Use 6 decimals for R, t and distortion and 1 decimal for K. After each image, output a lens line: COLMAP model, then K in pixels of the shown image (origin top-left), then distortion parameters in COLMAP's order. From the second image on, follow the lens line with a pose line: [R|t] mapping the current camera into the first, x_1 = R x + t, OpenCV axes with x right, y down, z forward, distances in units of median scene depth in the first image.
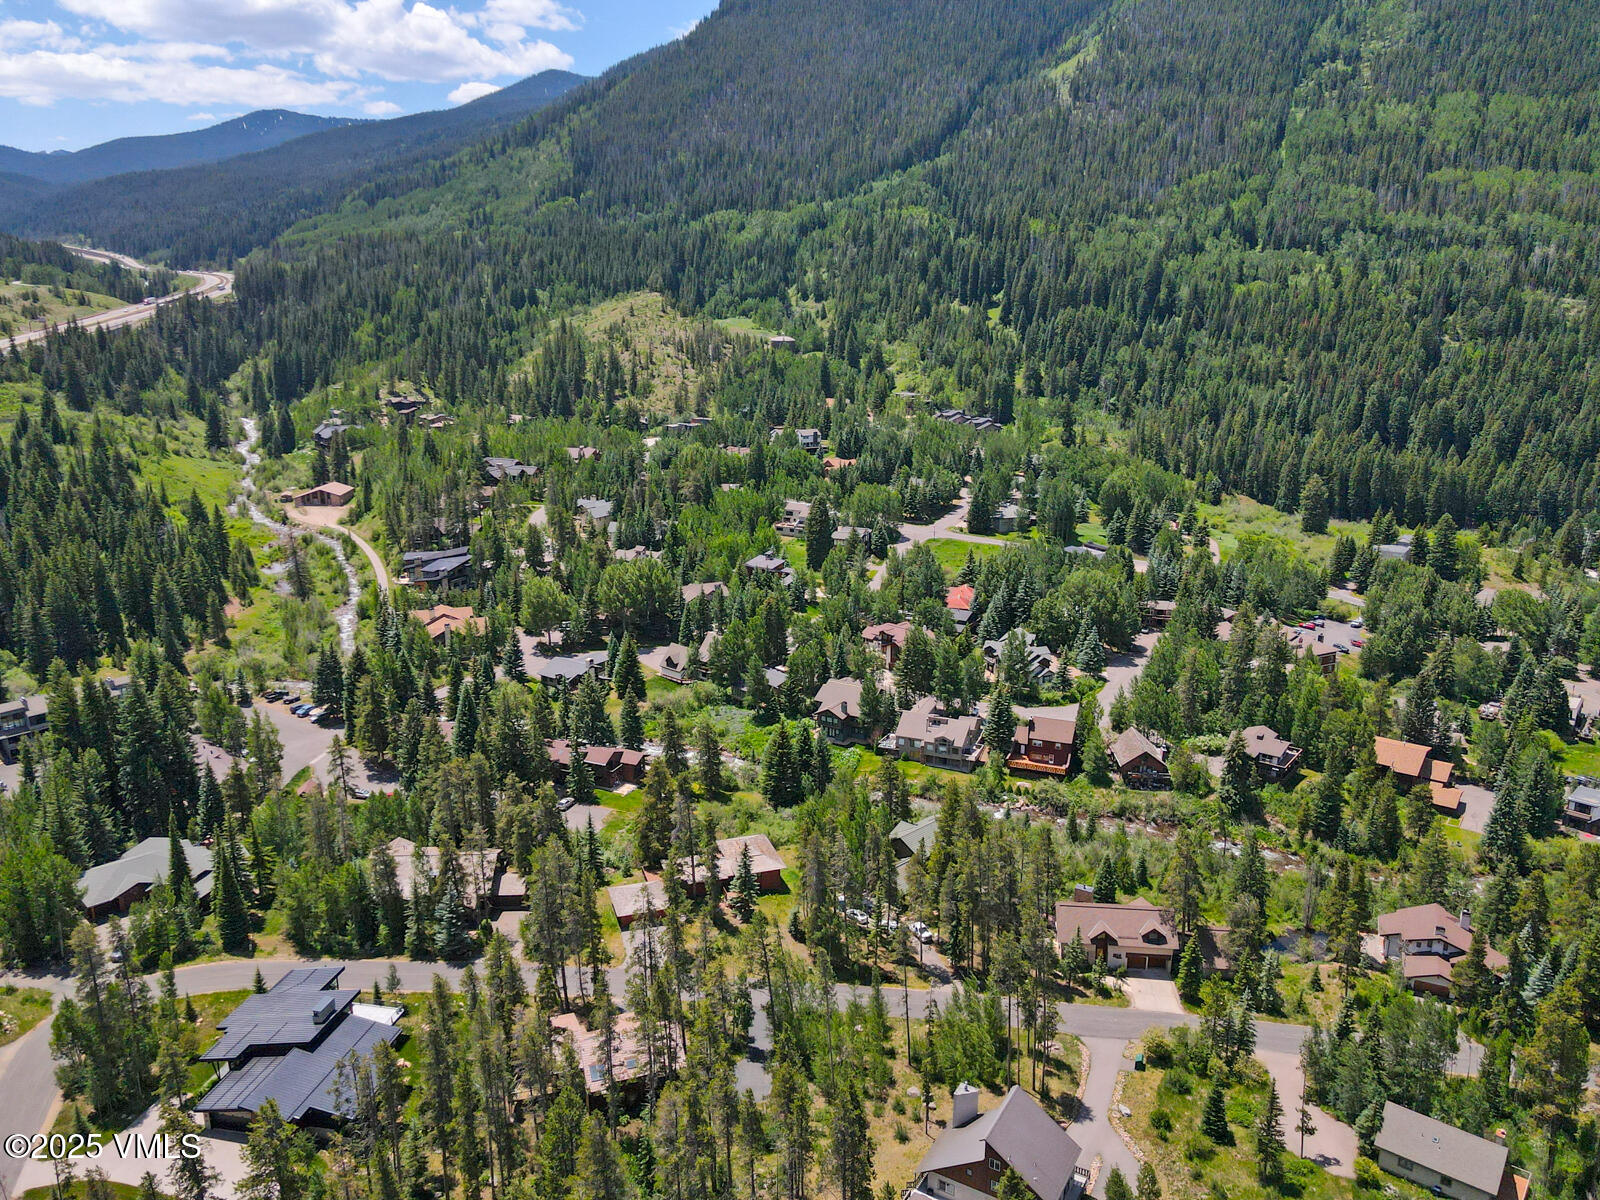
lens RADIAL K [[1127.1, 0, 800.0], [0, 1127.1, 600.0], [0, 0, 1]] dist [0.003239, -0.009100]
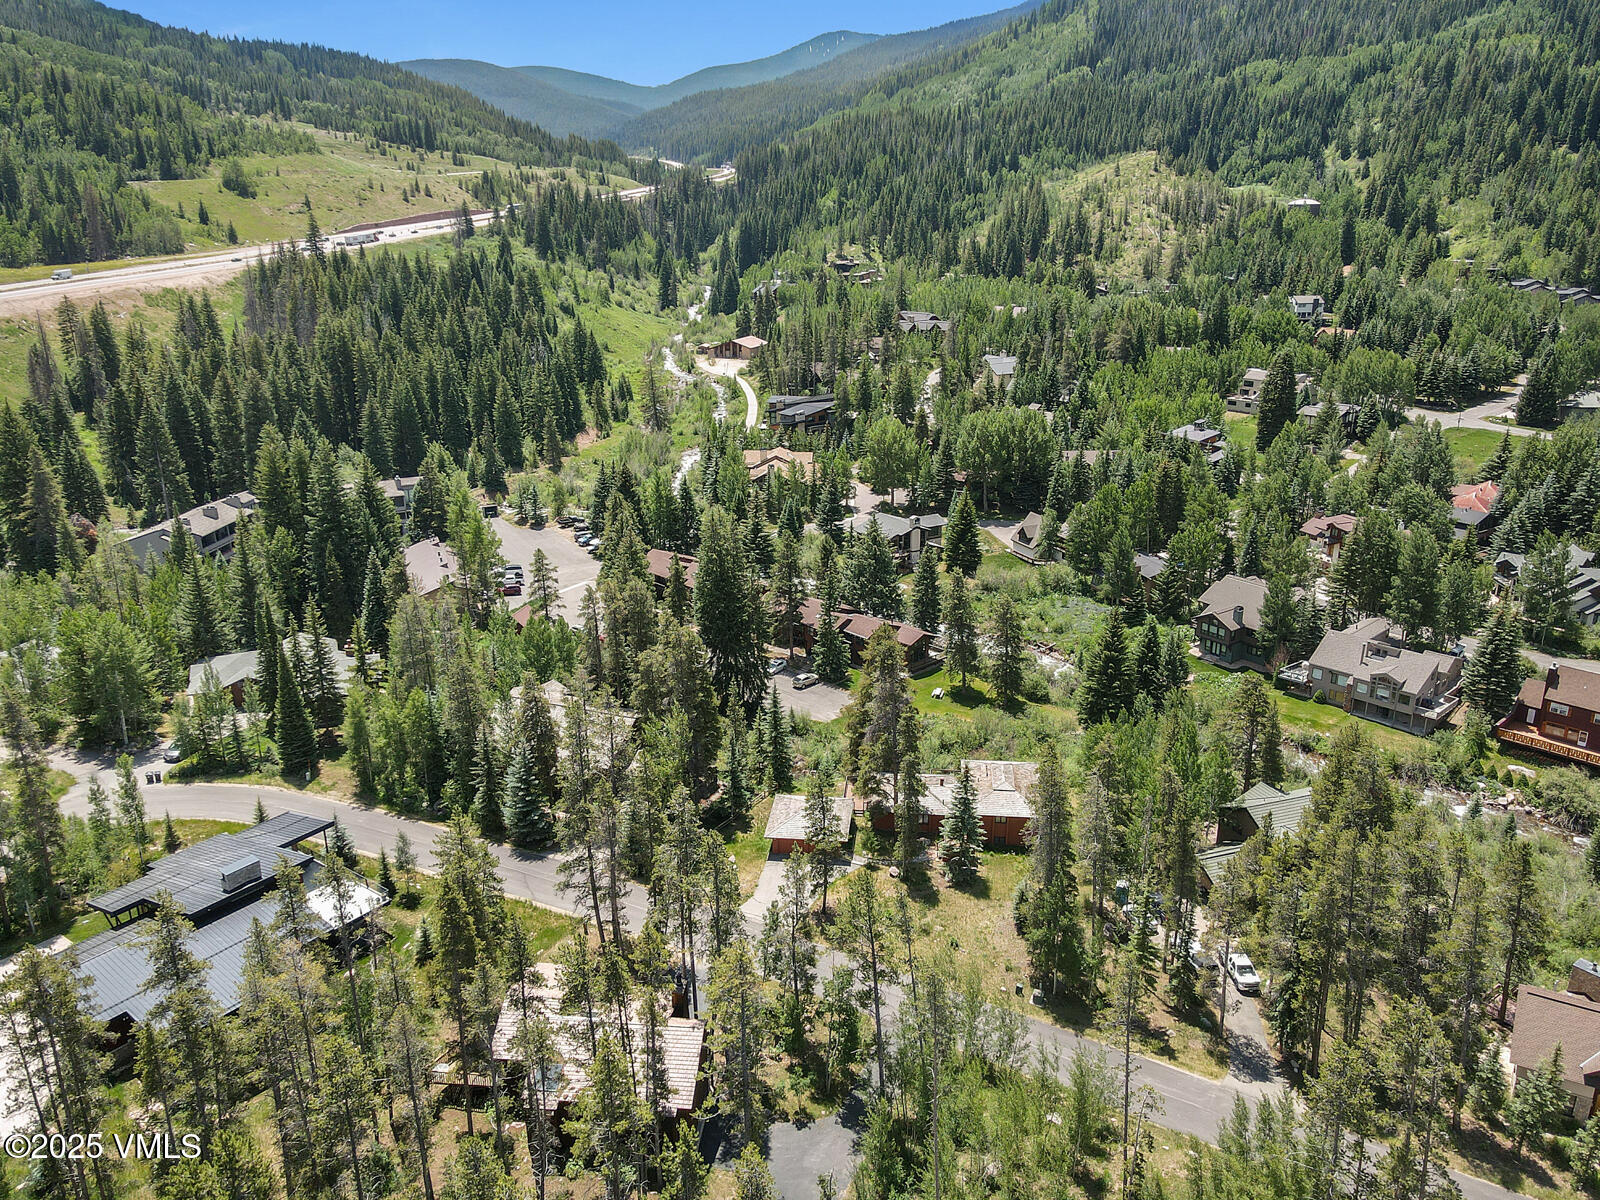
lens RADIAL K [[1153.4, 0, 800.0], [0, 1153.4, 600.0], [0, 0, 1]] dist [0.023121, -0.003574]
pose [[0.909802, 0.126283, -0.395365, 0.052676], [-0.098597, 0.991079, 0.089670, 0.035269], [0.403162, -0.042600, 0.914137, 0.175986]]
